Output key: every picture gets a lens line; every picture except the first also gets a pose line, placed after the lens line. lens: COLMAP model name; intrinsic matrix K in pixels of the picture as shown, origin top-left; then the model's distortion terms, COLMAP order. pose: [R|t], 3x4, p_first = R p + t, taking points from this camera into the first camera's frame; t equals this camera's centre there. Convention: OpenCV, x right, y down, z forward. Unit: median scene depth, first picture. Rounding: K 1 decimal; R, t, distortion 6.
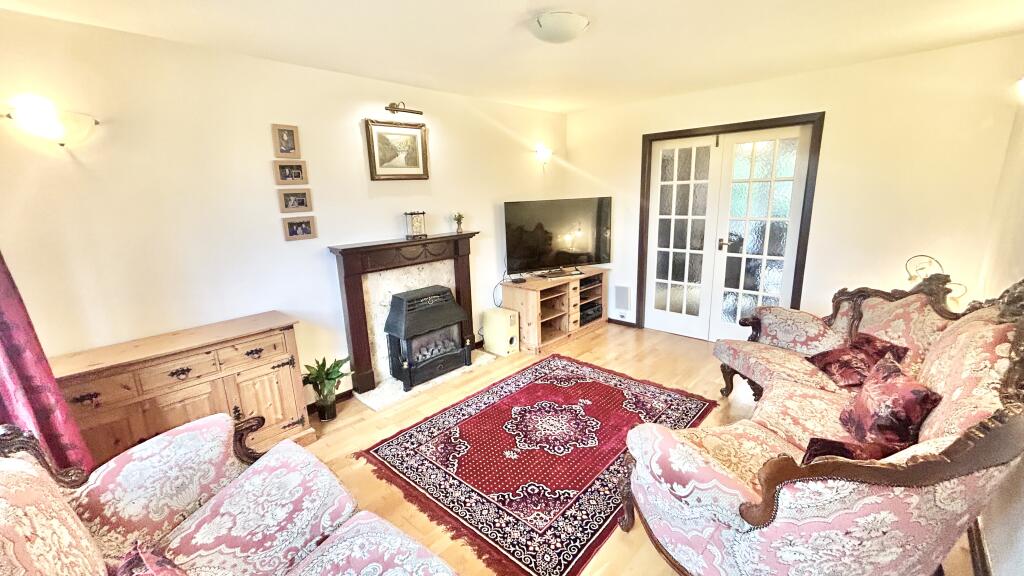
lens RADIAL K [[412.0, 0, 512.6], [0, 412.0, 287.9], [0, 0, 1]] dist [-0.002181, -0.000224]
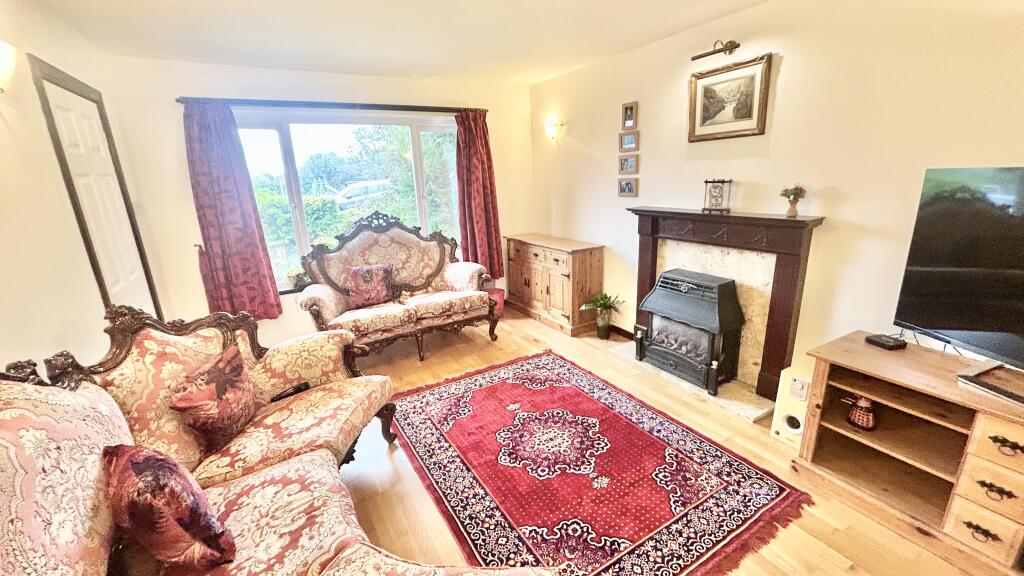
lens RADIAL K [[412.0, 0, 513.0], [0, 412.0, 287.3], [0, 0, 1]] dist [-0.002181, -0.000224]
pose [[-0.283497, 0.297238, -0.911745, 0.688828], [-0.170601, 0.919953, 0.352961, -0.212921], [0.943676, 0.255608, -0.210095, 0.872046]]
